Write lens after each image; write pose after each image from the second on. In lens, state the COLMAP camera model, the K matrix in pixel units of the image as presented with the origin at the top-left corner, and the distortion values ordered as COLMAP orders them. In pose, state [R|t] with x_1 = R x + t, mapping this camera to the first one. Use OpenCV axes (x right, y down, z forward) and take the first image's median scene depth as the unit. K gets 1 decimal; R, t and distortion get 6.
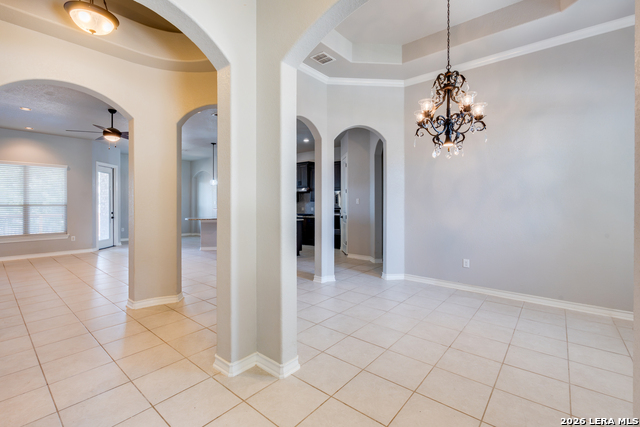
lens RADIAL K [[286.3, 0, 318.3], [0, 286.3, 208.6], [0, 0, 1]] dist [-0.003687, 0.000583]
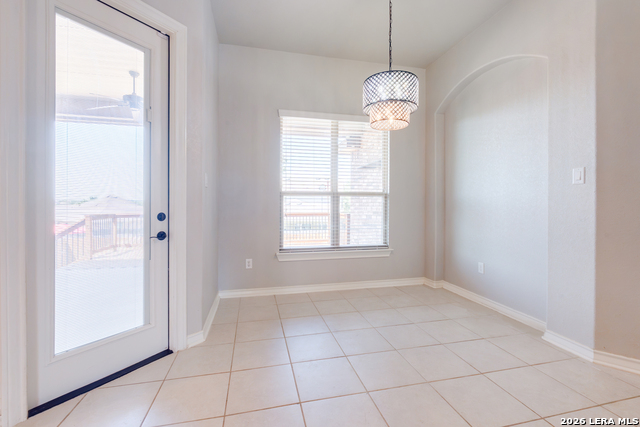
lens RADIAL K [[286.3, 0, 320.0], [0, 286.3, 207.5], [0, 0, 1]] dist [-0.003687, 0.000583]
pose [[0.798663, 0.006587, -0.601742, -0.518473], [-0.012853, 0.999899, -0.006114, 0.008184], [0.601641, 0.012617, 0.798667, 0.981348]]
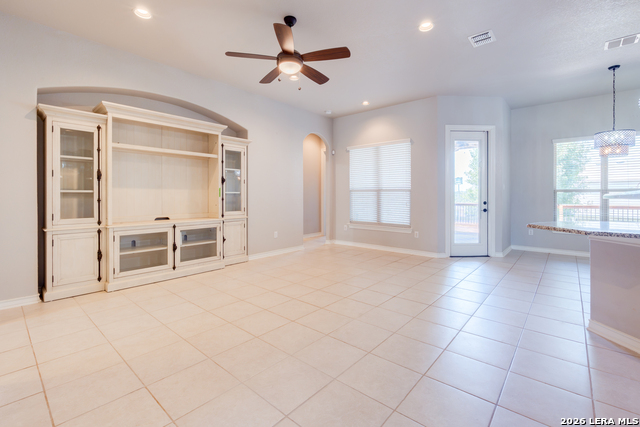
lens RADIAL K [[286.3, 0, 321.7], [0, 286.3, 191.1], [0, 0, 1]] dist [-0.003687, 0.000583]
pose [[-0.015804, -0.006365, -0.999855, -0.100507], [-0.017959, 0.999820, -0.006080, -0.000082], [0.999714, 0.017861, -0.015916, 0.721471]]
